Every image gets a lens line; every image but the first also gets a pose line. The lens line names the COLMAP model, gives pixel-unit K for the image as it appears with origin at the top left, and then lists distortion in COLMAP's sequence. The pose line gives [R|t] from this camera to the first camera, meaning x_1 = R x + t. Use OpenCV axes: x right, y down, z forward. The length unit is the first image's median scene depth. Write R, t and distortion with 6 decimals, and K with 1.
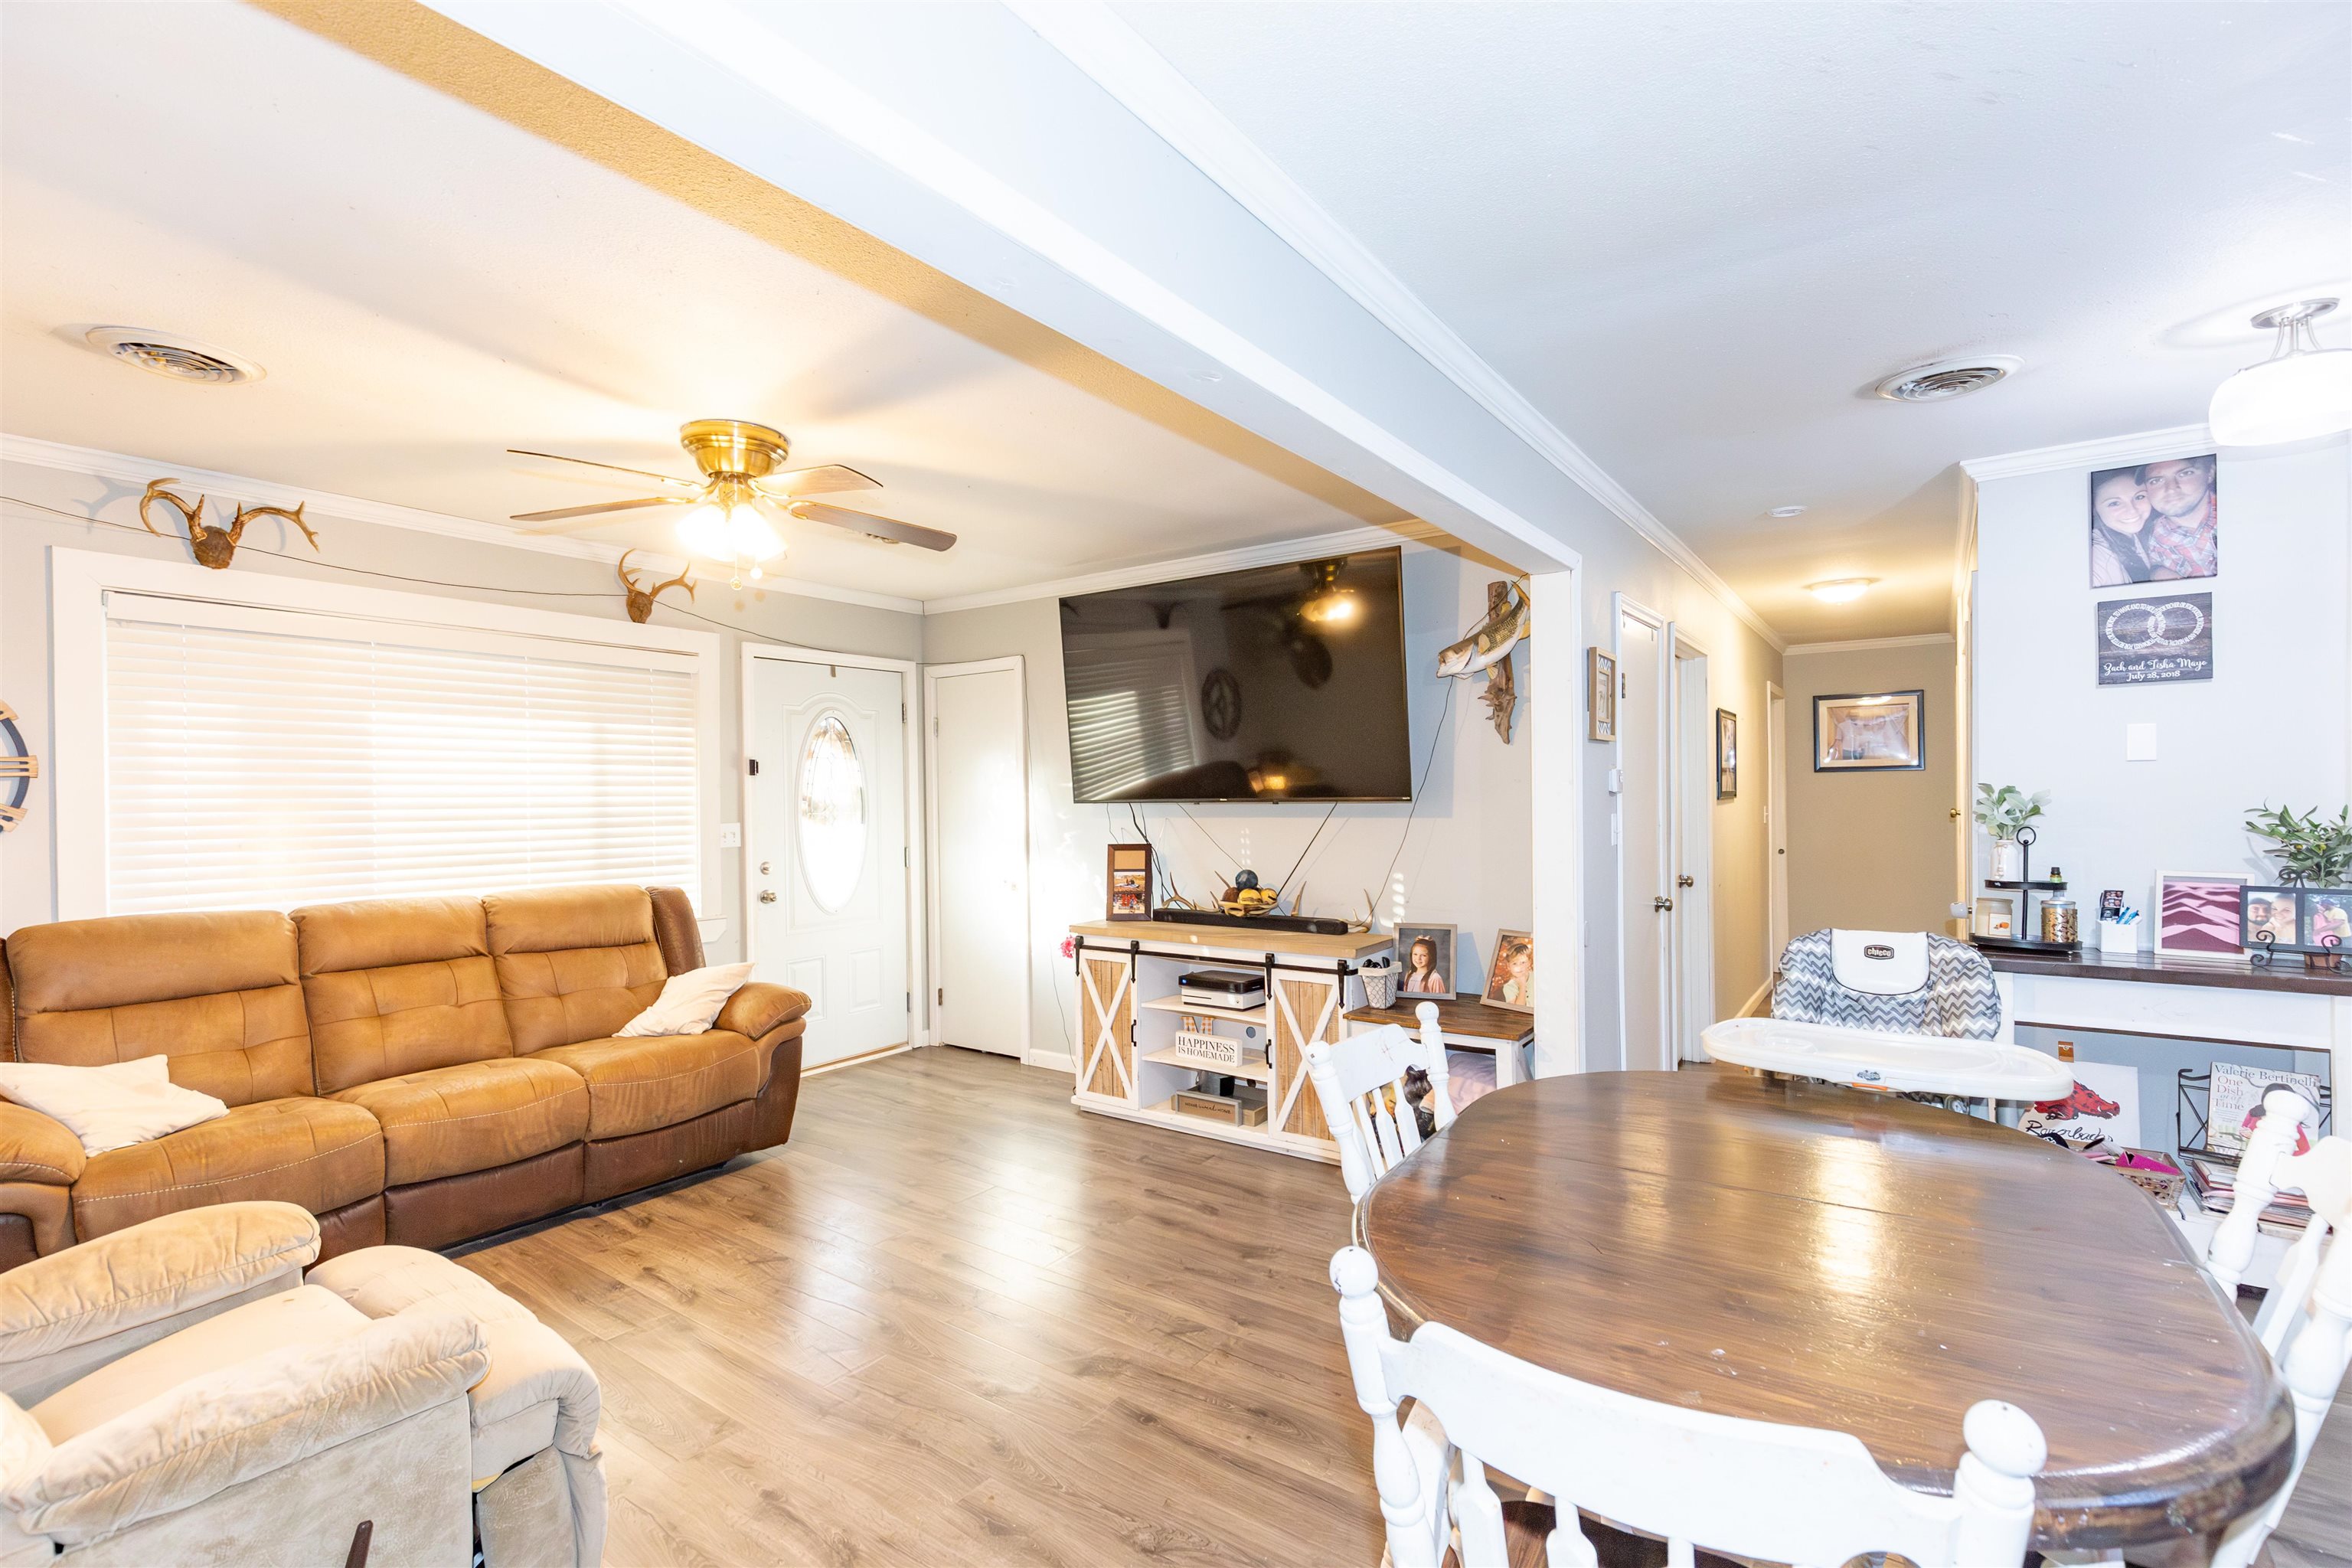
lens RADIAL K [[1055.7, 0, 1177.0], [0, 1055.7, 793.0], [0, 0, 1]] dist [0.004998, -0.001432]
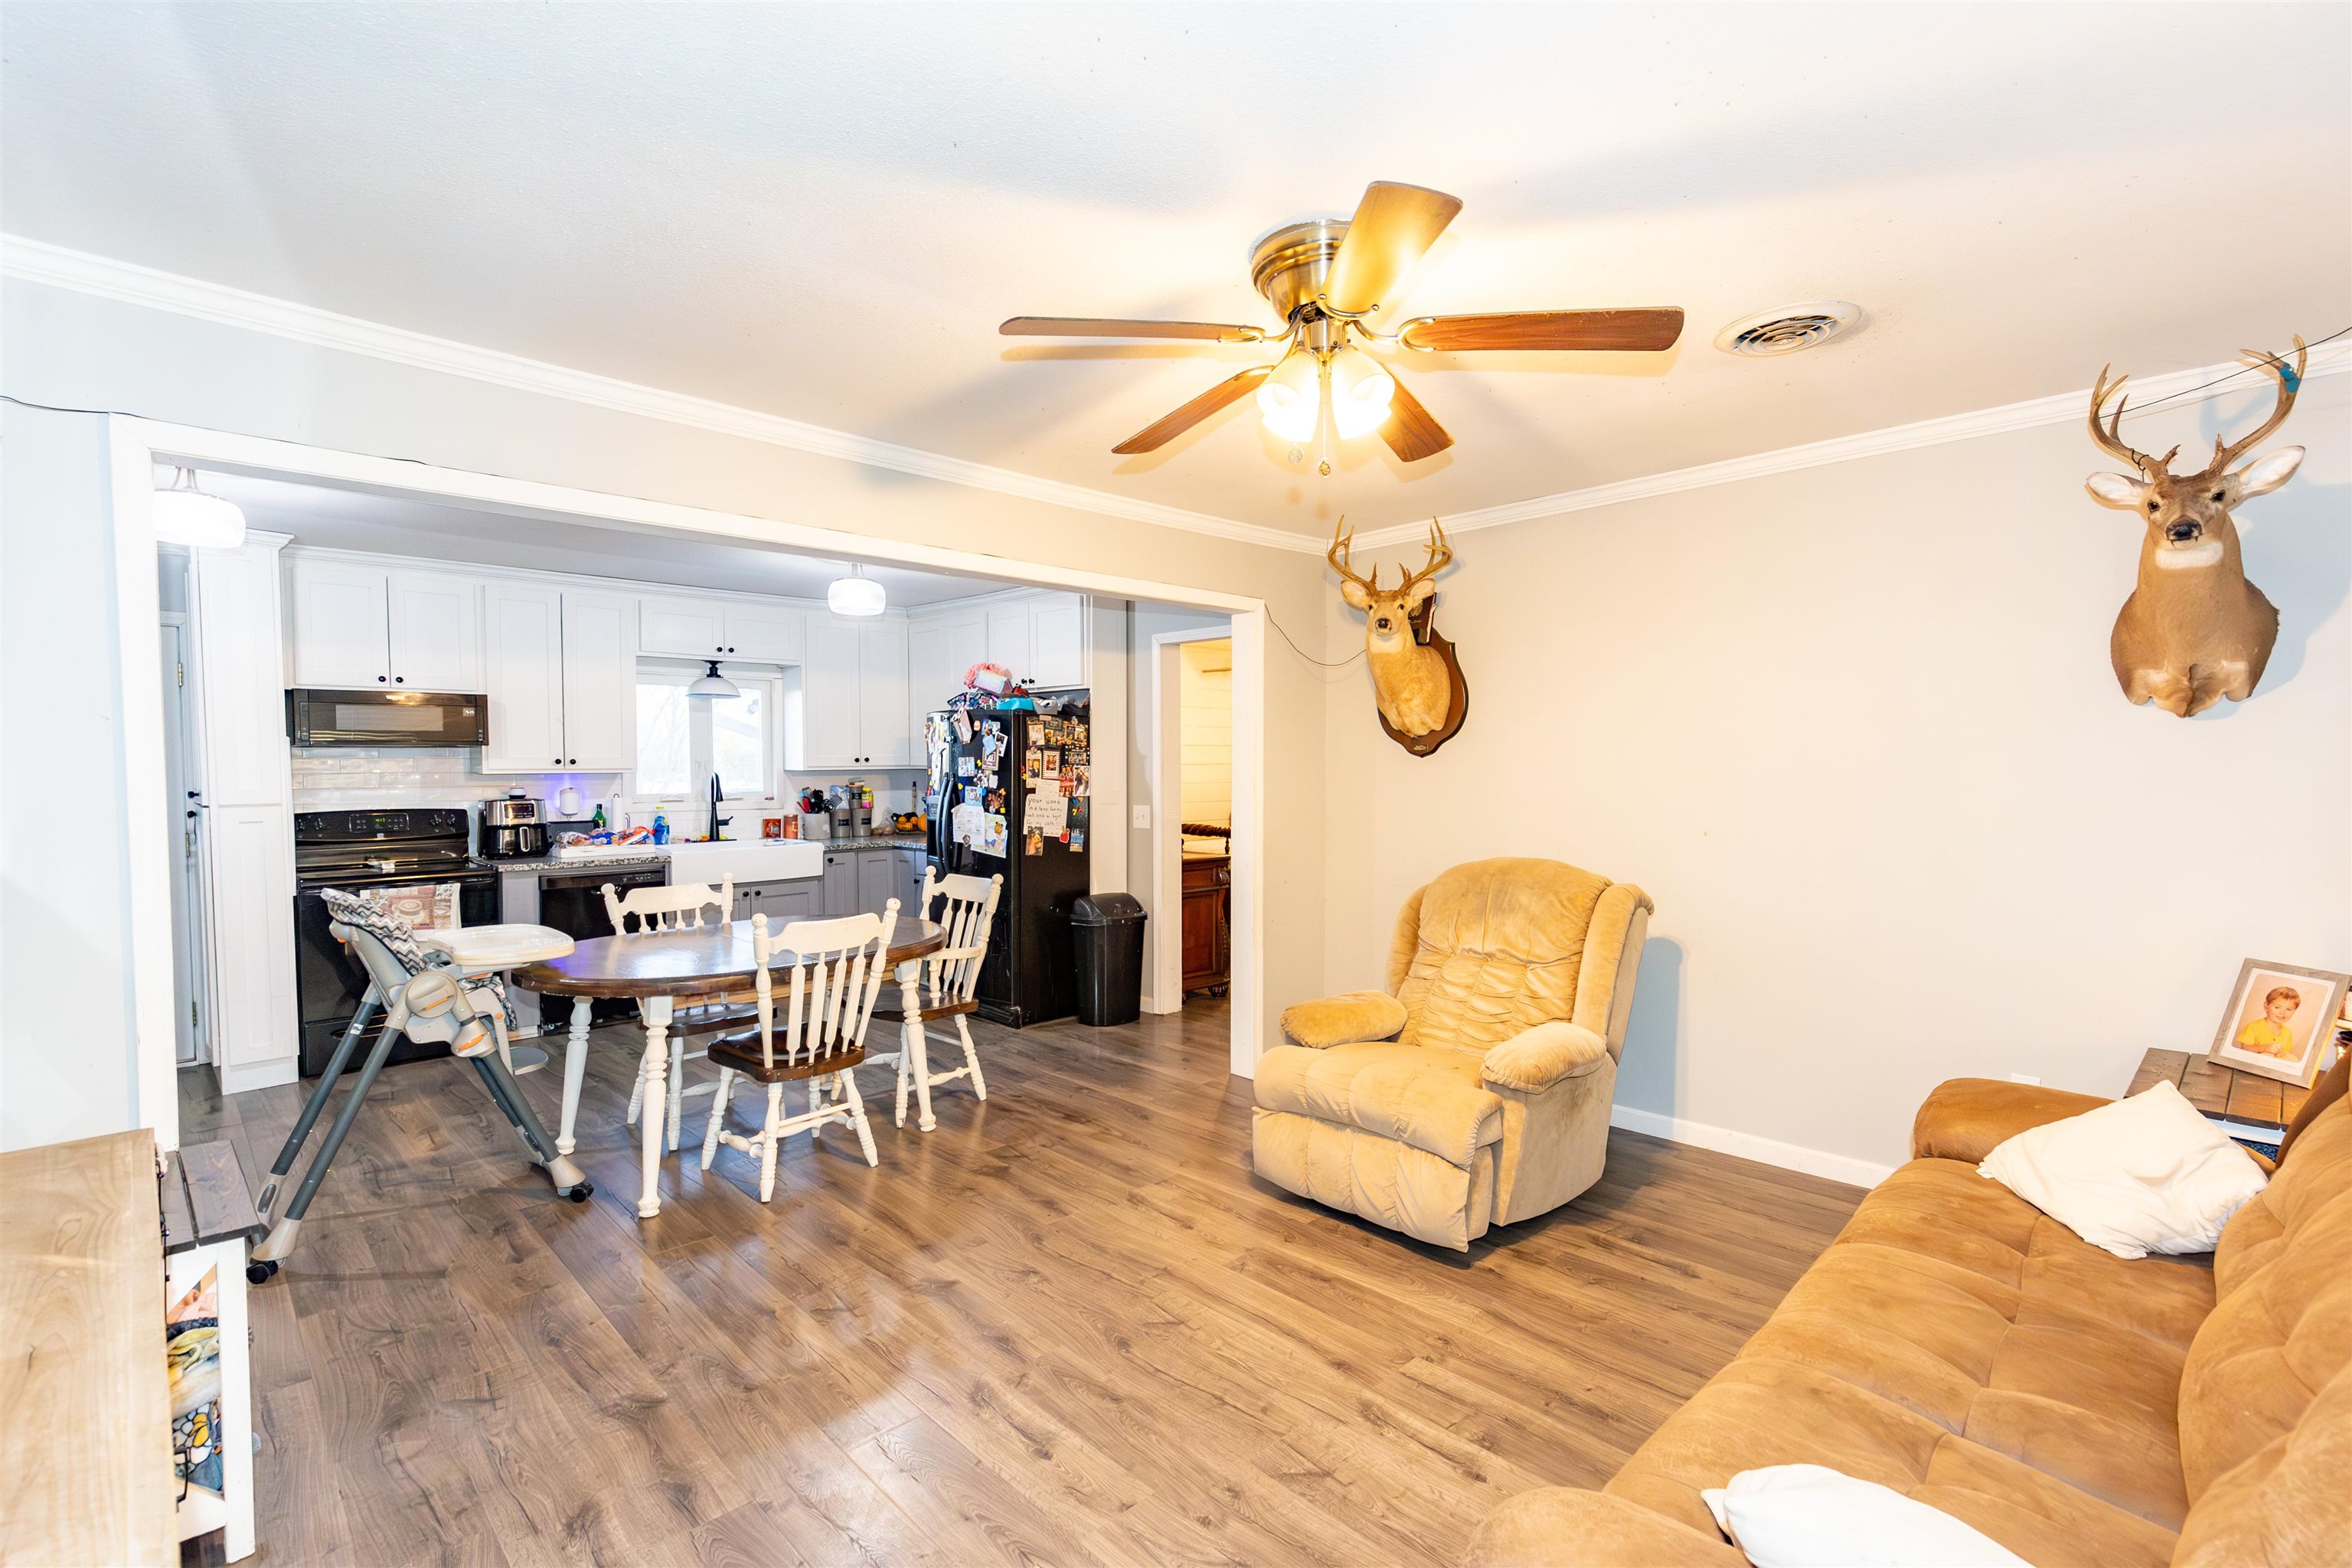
lens RADIAL K [[1055.7, 0, 1174.3], [0, 1055.7, 795.8], [0, 0, 1]] dist [0.004998, -0.001432]
pose [[-0.983585, 0.005858, 0.180351, -0.401948], [0.011702, 0.999440, 0.031357, -0.007297], [-0.180066, 0.032953, -0.983102, 1.548906]]
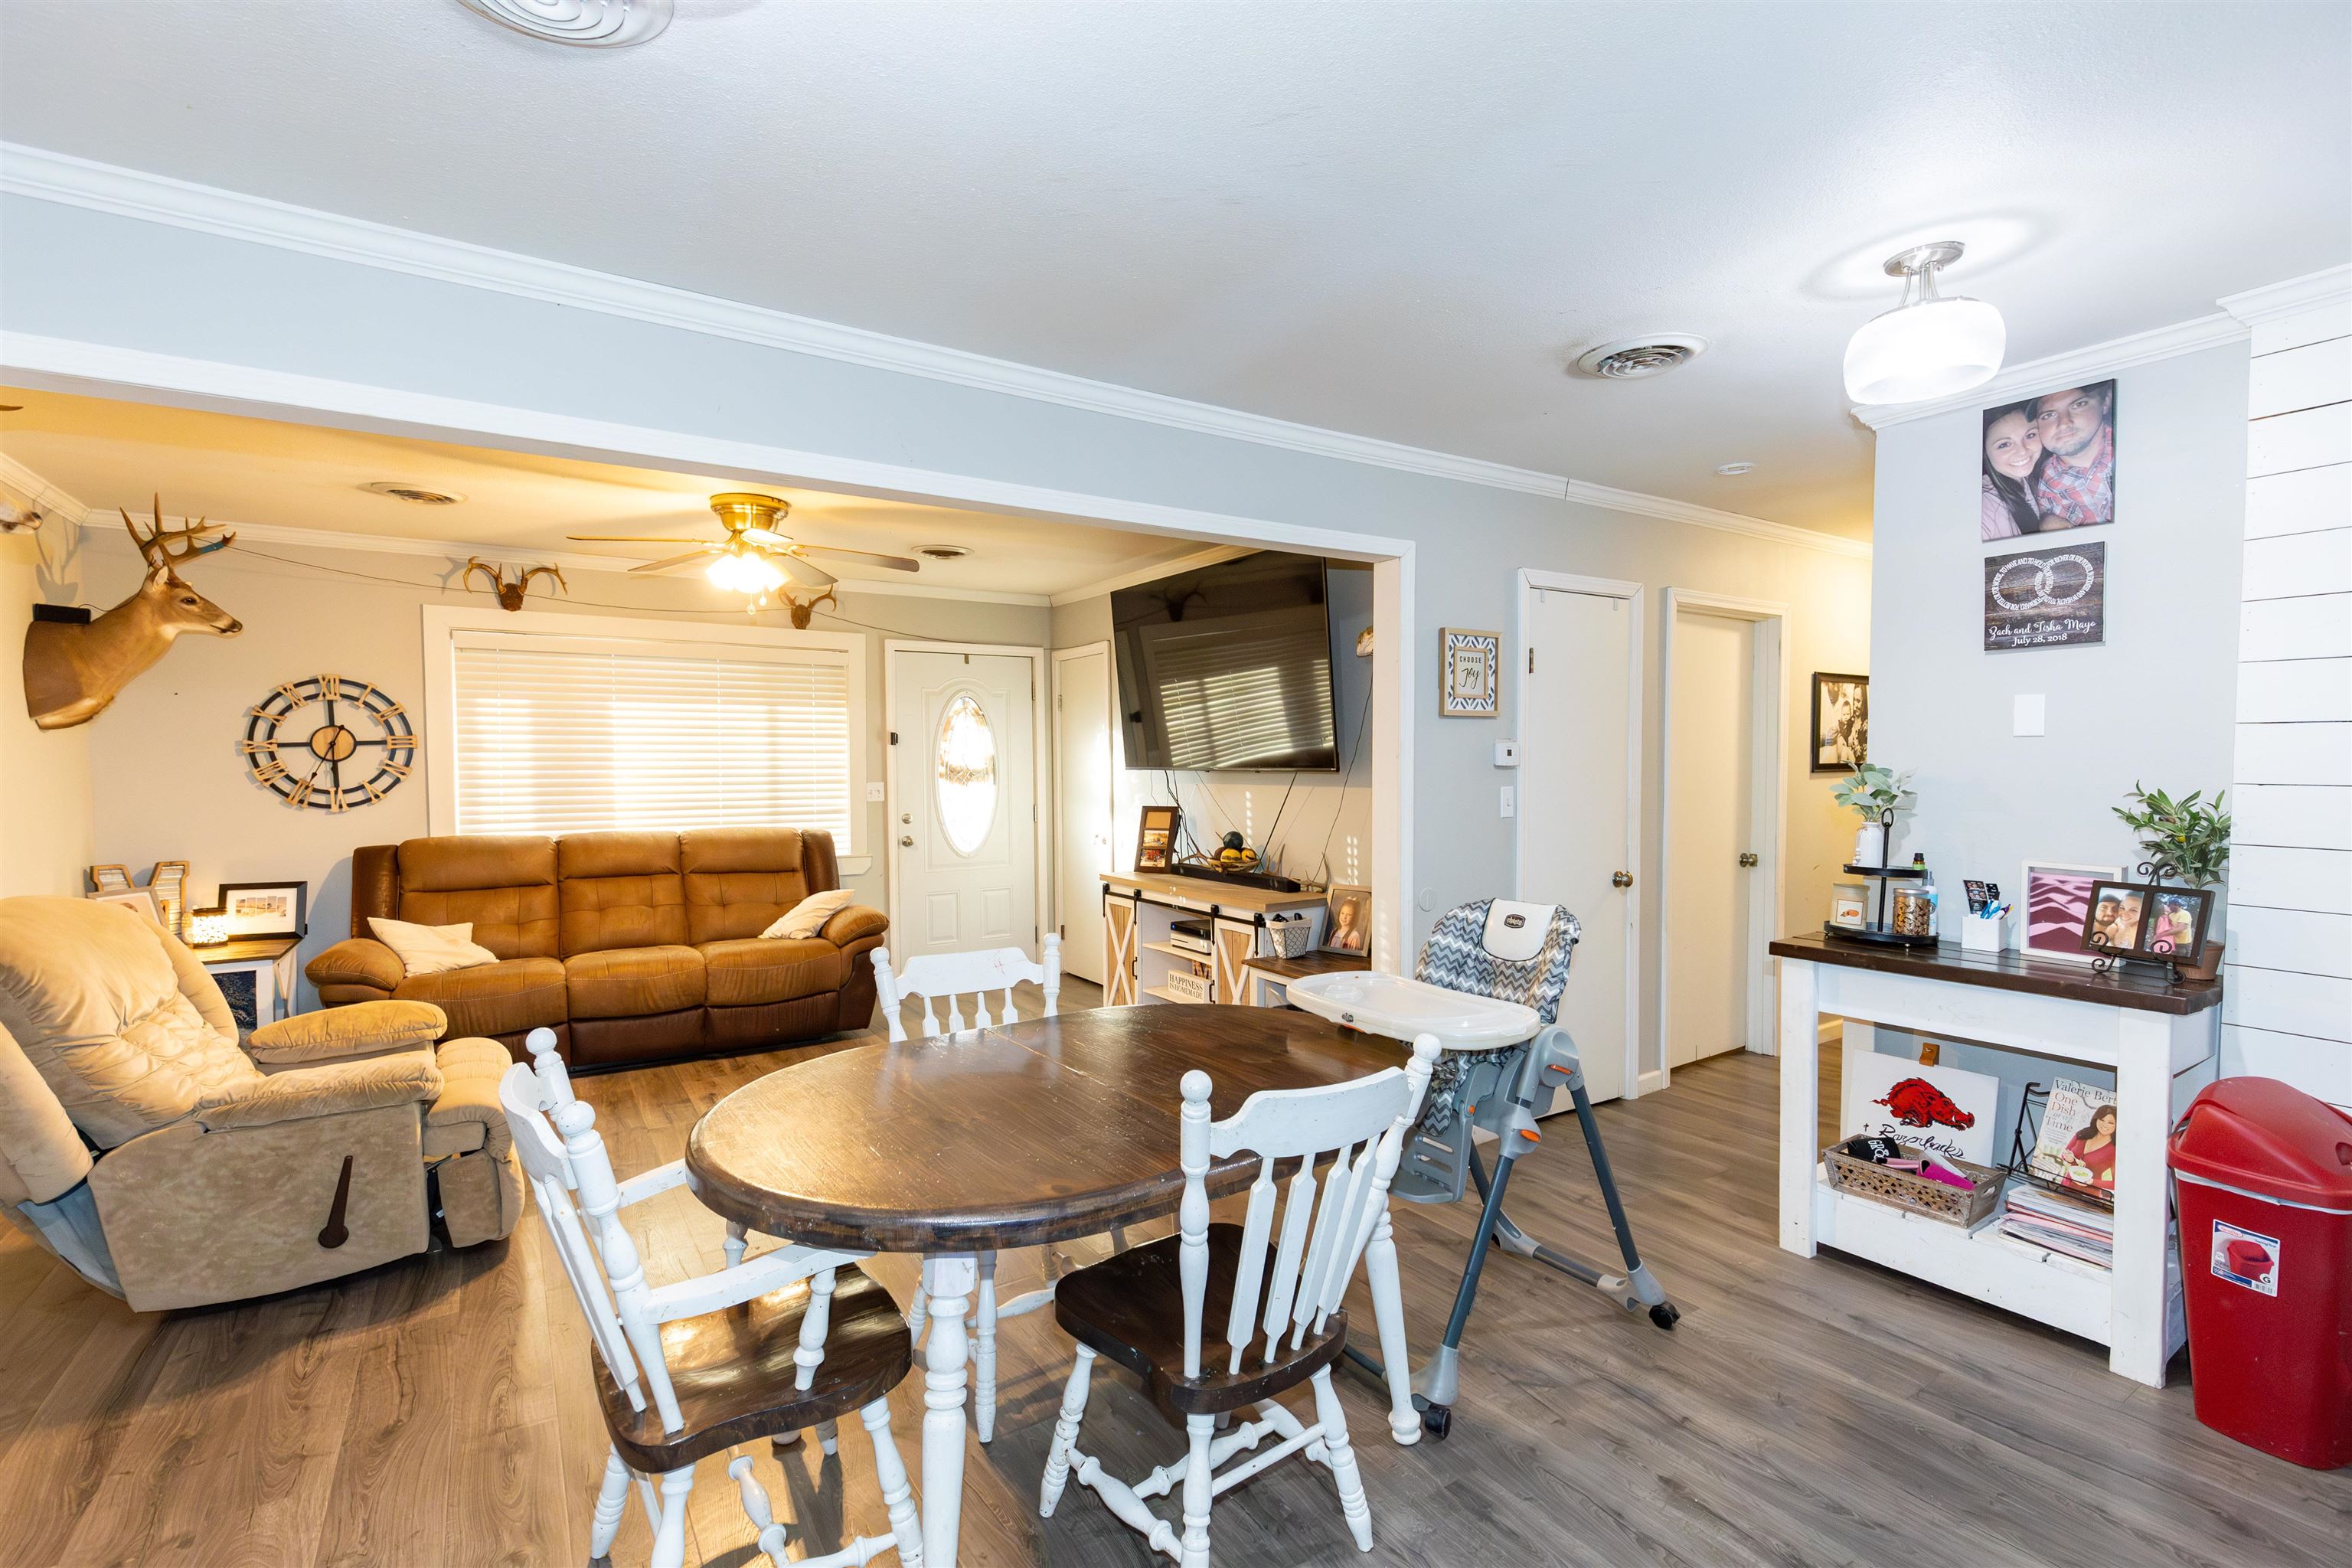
lens RADIAL K [[1055.7, 0, 1176.1], [0, 1055.7, 793.9], [0, 0, 1]] dist [0.004998, -0.001432]
pose [[0.931235, 0.018972, -0.363926, 0.548354], [-0.005511, 0.999263, 0.037992, -0.011776], [0.364379, -0.033374, 0.930653, -0.079311]]
